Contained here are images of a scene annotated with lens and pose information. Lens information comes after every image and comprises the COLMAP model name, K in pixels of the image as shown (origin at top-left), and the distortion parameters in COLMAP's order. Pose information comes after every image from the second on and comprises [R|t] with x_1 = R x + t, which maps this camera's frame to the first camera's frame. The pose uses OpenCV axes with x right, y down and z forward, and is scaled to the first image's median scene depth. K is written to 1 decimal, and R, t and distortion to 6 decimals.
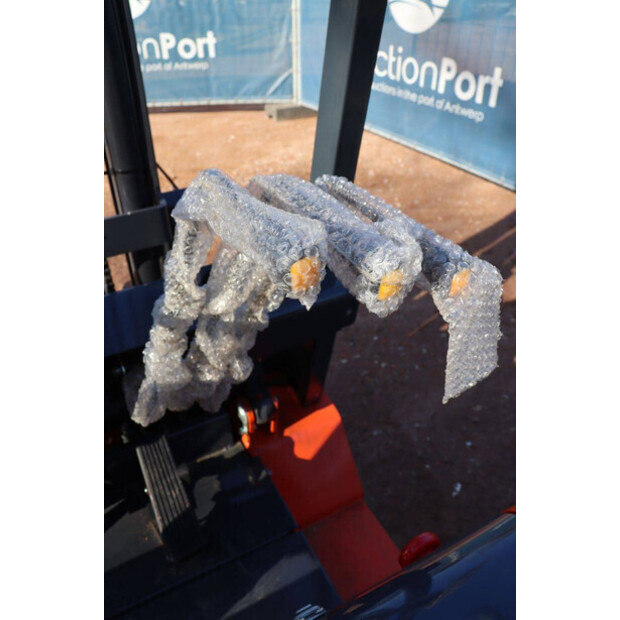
lens RADIAL K [[531.9, 0, 311.7], [0, 531.9, 309.6], [0, 0, 1]] dist [-0.112211, 0.053265]
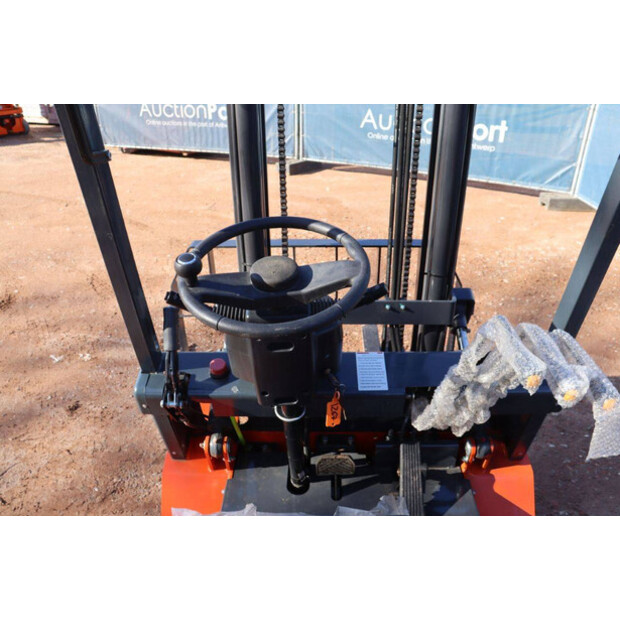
lens RADIAL K [[531.9, 0, 310.1], [0, 531.9, 315.9], [0, 0, 1]] dist [-0.112211, 0.053265]
pose [[0.875185, 0.244730, -0.417323, 0.006275], [-0.278780, 0.960112, -0.021604, -0.006334], [0.395389, 0.135249, 0.908501, -0.657687]]
